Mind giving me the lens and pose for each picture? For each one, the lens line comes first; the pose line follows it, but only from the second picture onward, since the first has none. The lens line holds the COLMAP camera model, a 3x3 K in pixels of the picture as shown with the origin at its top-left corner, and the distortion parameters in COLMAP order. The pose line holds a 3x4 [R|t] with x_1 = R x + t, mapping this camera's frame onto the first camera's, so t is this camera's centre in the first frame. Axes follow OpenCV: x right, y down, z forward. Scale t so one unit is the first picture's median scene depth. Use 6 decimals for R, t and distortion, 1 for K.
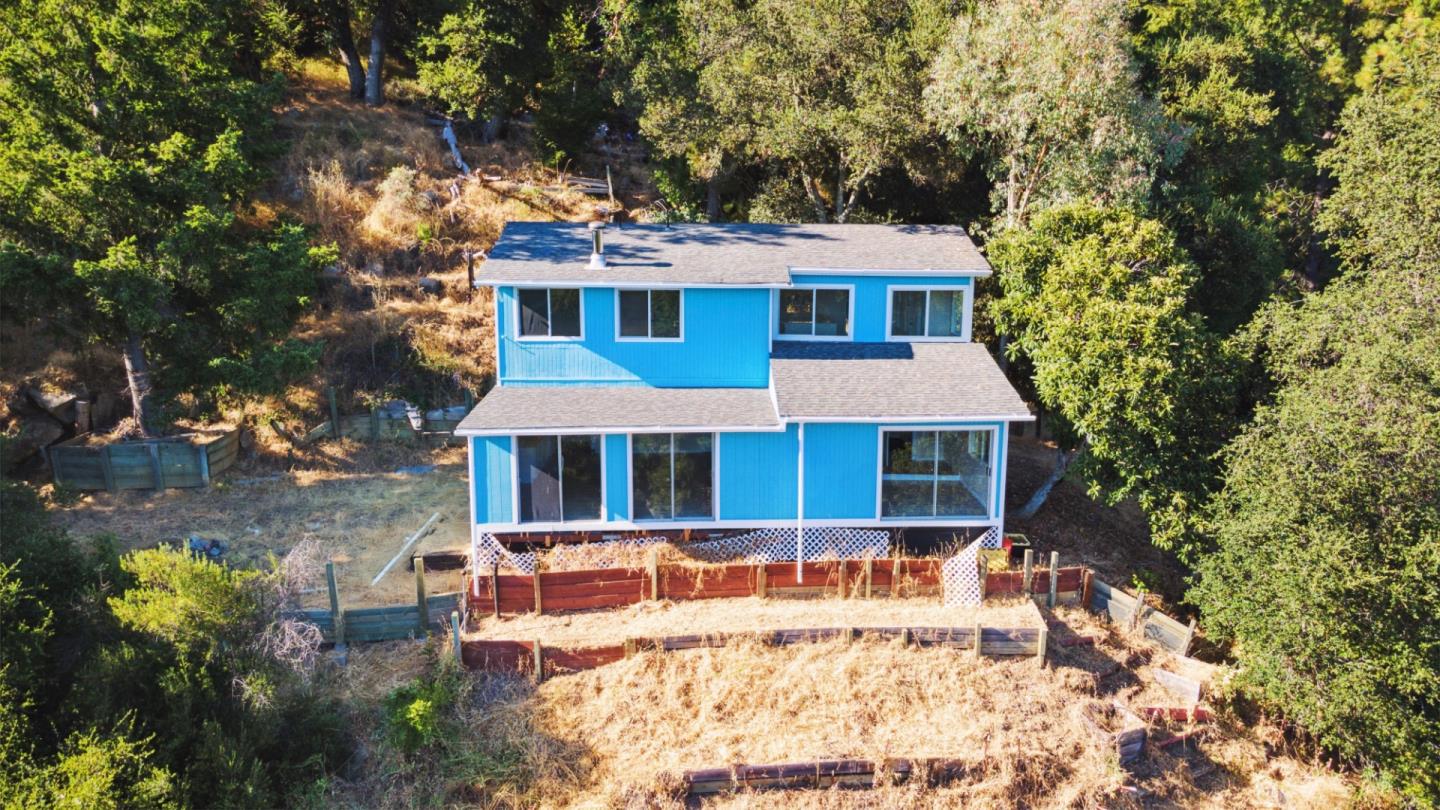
lens RADIAL K [[1052.6, 0, 726.2], [0, 1052.6, 407.6], [0, 0, 1]] dist [0.043053, 0.009704]
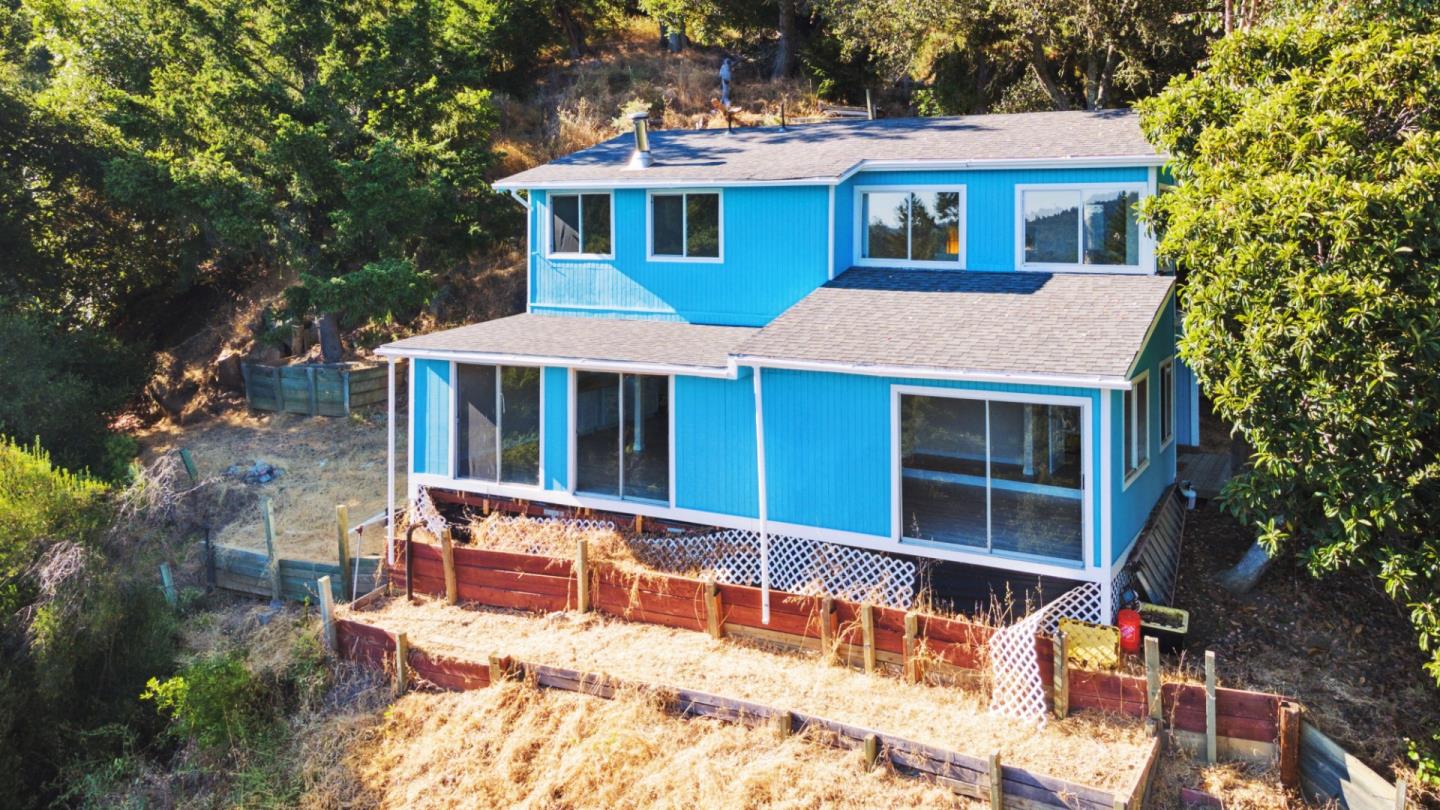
lens RADIAL K [[1091.0, 0, 733.5], [0, 1091.0, 216.7], [0, 0, 1]] dist [0.015801, 0.003344]
pose [[0.859743, -0.008357, -0.510658, 0.392359], [-0.087928, 0.982515, -0.164114, 0.034304], [0.503100, 0.185998, 0.843976, 0.383829]]
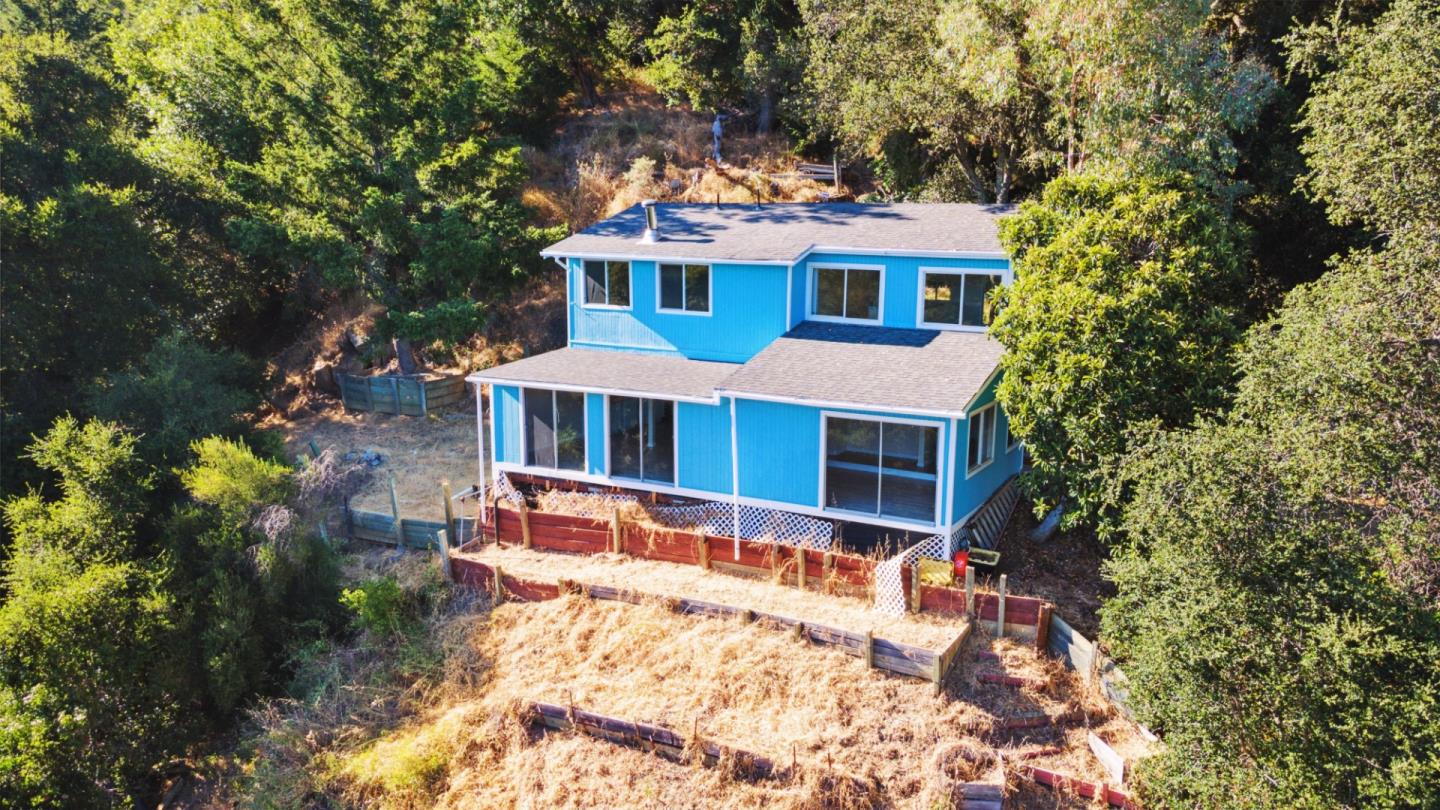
lens RADIAL K [[1052.6, 0, 726.2], [0, 1052.6, 407.6], [0, 0, 1]] dist [0.043053, 0.009704]
pose [[0.858161, 0.094293, -0.504646, 0.546229], [-0.095044, 0.995176, 0.024323, 0.000252], [0.504505, 0.027091, 0.862984, 0.134987]]
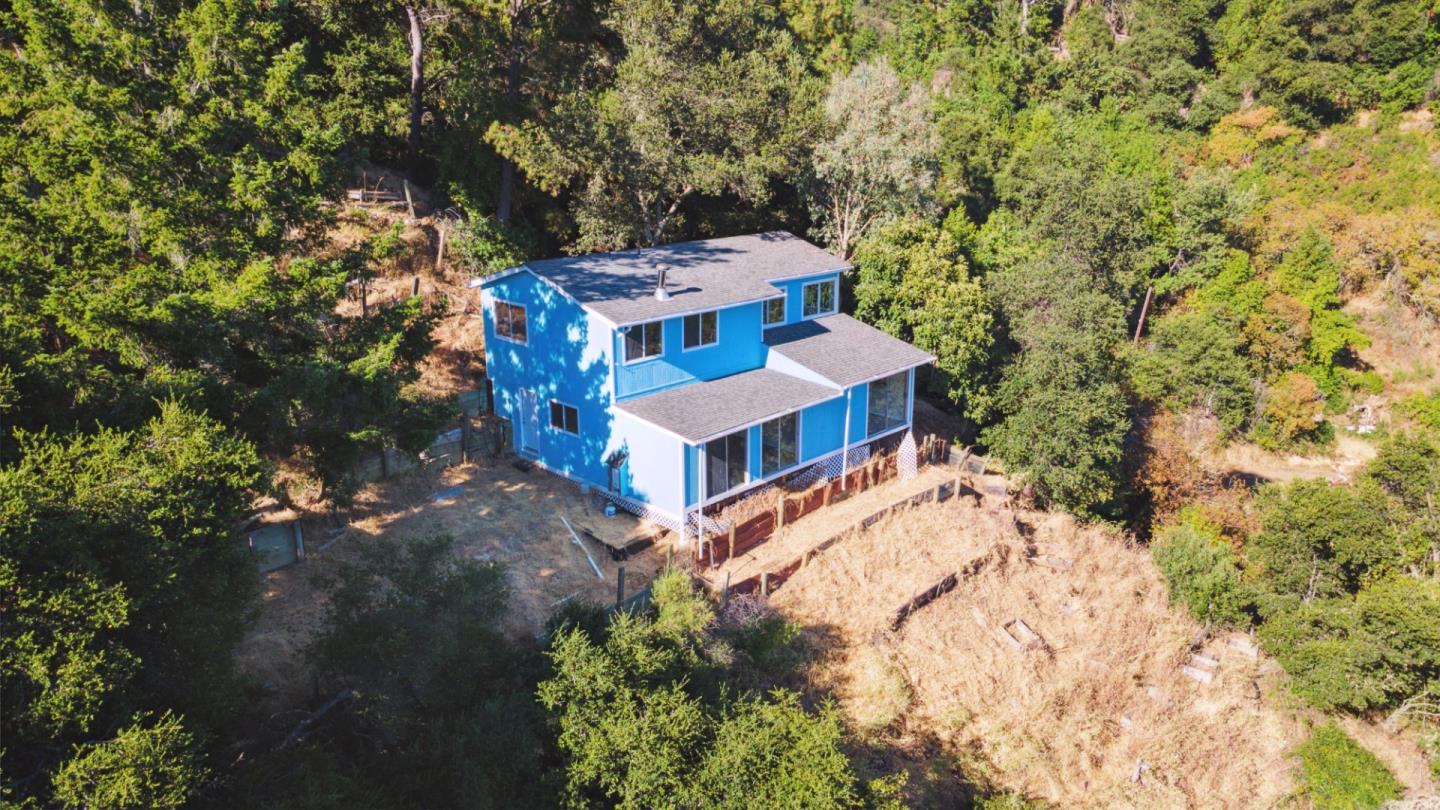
lens RADIAL K [[1052.6, 0, 726.2], [0, 1052.6, 407.6], [0, 0, 1]] dist [0.043053, 0.009704]
pose [[0.719343, -0.198775, 0.665608, -1.046965], [0.131897, 0.979838, 0.150070, -0.203830], [-0.682018, -0.020160, 0.731058, -0.001963]]
